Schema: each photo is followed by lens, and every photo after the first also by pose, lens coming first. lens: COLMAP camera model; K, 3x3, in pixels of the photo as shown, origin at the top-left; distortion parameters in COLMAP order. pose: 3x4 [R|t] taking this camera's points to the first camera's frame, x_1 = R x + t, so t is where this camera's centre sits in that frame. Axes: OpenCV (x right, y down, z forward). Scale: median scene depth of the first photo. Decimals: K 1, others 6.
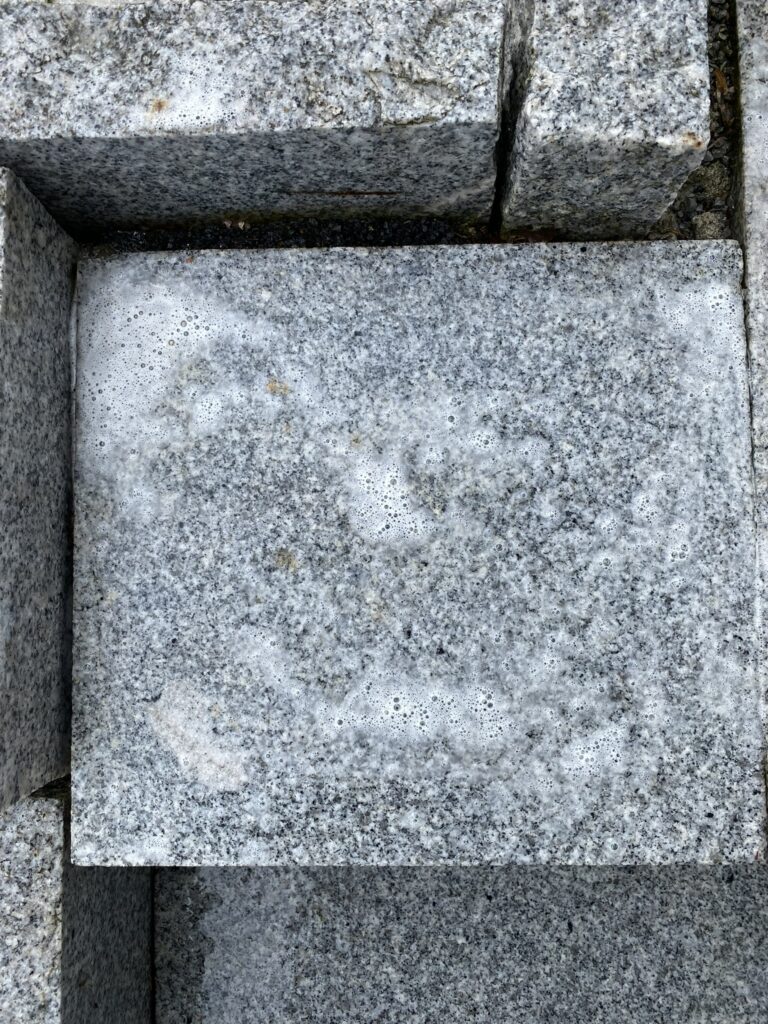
lens RADIAL K [[783.4, 0, 382.7], [0, 783.4, 511.3], [0, 0, 1]] dist [0.011655, -0.008790]
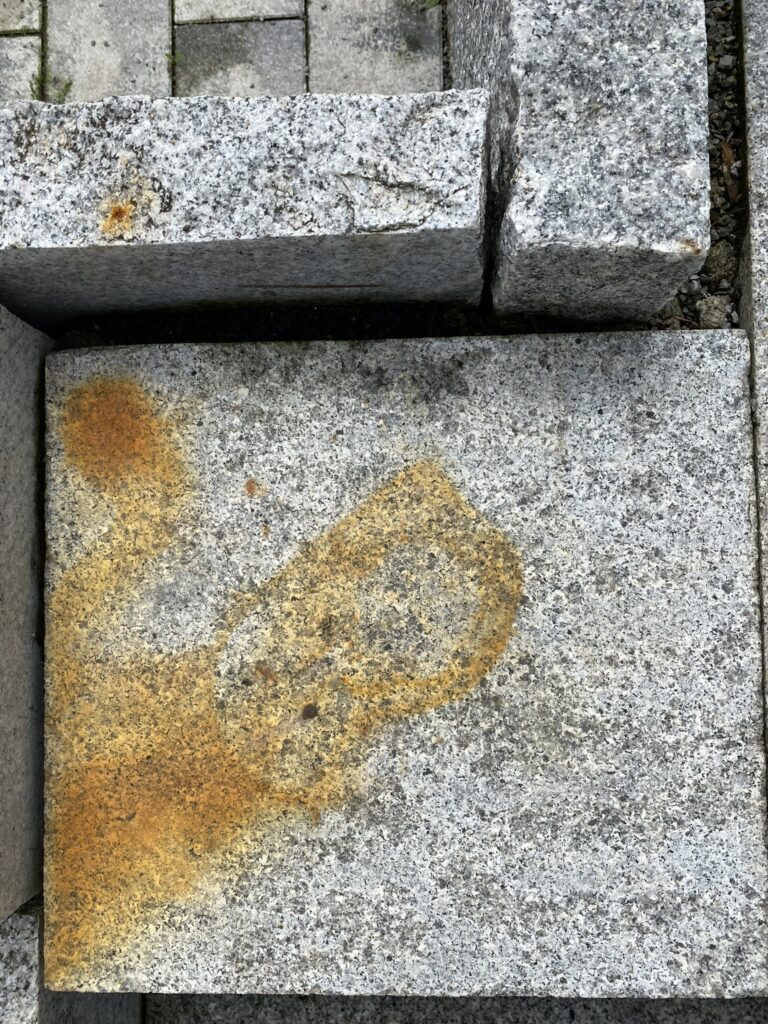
lens RADIAL K [[783.4, 0, 385.0], [0, 783.4, 511.2], [0, 0, 1]] dist [0.011655, -0.008790]
pose [[0.999738, -0.004935, -0.022329, 0.045979], [0.005359, 0.999806, 0.018930, -0.154396], [0.022231, -0.019045, 0.999571, 0.055111]]
